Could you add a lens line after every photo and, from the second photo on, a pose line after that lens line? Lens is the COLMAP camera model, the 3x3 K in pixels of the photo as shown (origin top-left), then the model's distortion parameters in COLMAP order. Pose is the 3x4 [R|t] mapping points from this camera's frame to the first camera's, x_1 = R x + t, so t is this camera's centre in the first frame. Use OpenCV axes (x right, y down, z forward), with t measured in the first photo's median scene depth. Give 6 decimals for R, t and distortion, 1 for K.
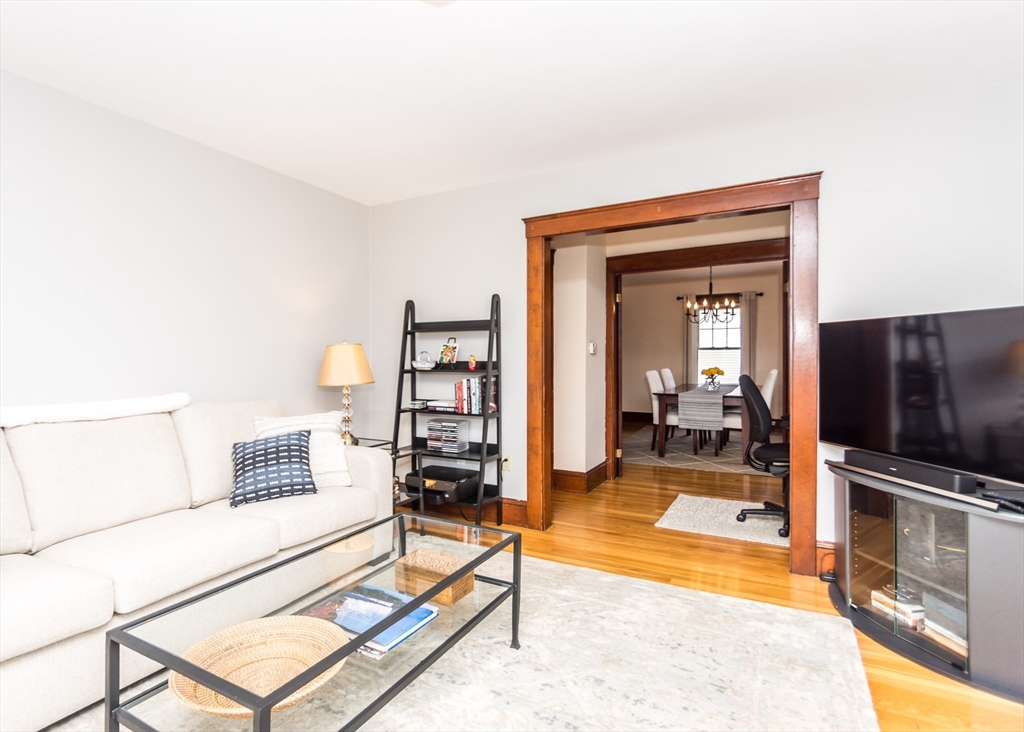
lens RADIAL K [[503.6, 0, 494.2], [0, 503.6, 358.0], [0, 0, 1]] dist [-0.003450, 0.000914]
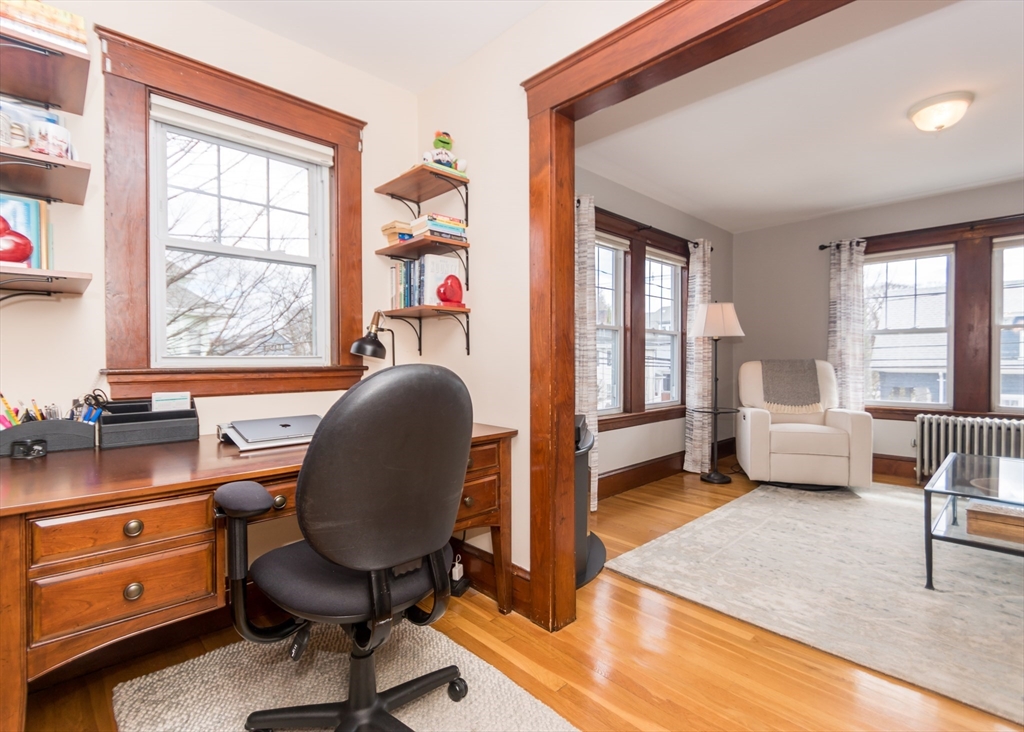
lens RADIAL K [[489.9, 0, 518.6], [0, 489.9, 366.8], [0, 0, 1]] dist [0.002866, -0.000117]
pose [[-0.956499, -0.002338, 0.291728, 0.376719], [0.002975, 0.999838, 0.017766, 0.026700], [-0.291722, 0.017861, -0.956336, 1.431425]]
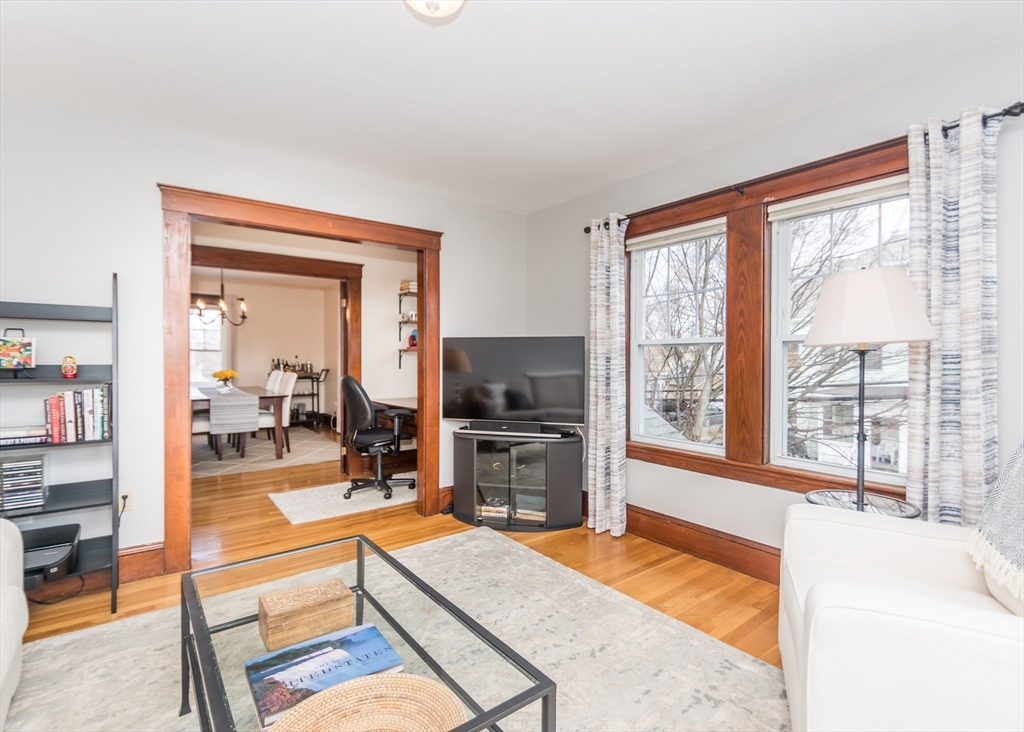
lens RADIAL K [[489.9, 0, 507.6], [0, 489.9, 363.3], [0, 0, 1]] dist [0.002866, -0.000117]
pose [[0.405327, -0.001580, 0.914170, -0.453629], [-0.003692, 0.999988, 0.003365, -0.000307], [-0.914164, -0.004739, 0.405316, 0.206137]]
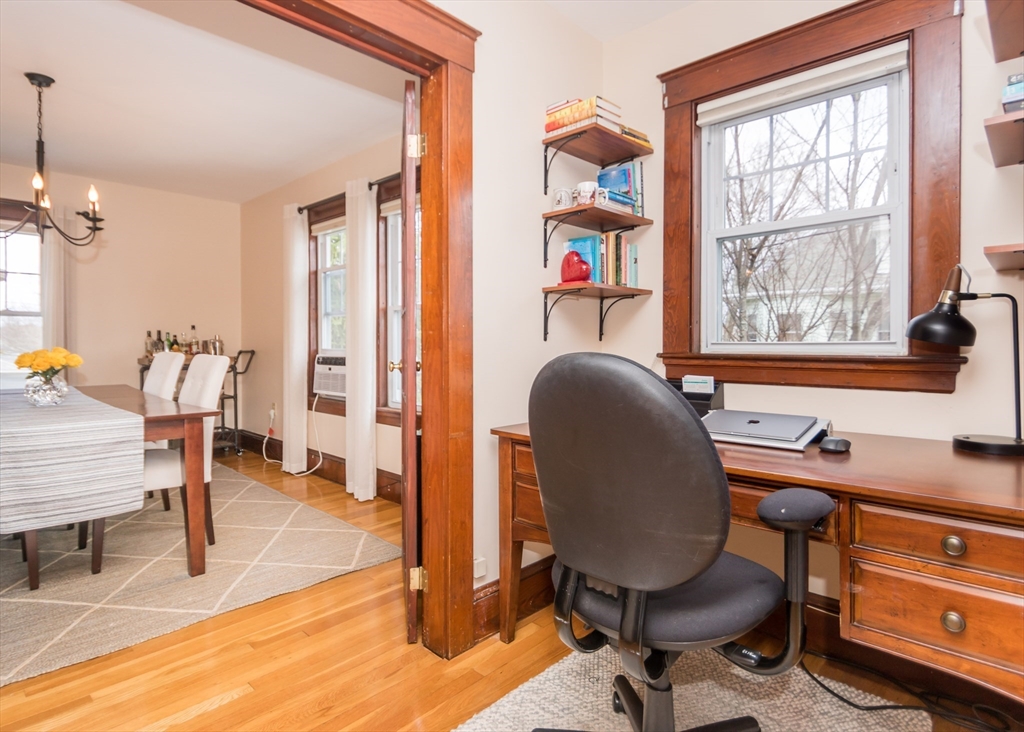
lens RADIAL K [[554.5, 0, 467.0], [0, 554.5, 352.9], [0, 0, 1]] dist [-0.003681, -0.001240]
pose [[0.296496, -0.011742, 0.954962, 0.139829], [-0.000358, 0.999923, 0.012405, 0.028275], [-0.955034, -0.004020, 0.296469, 1.001704]]
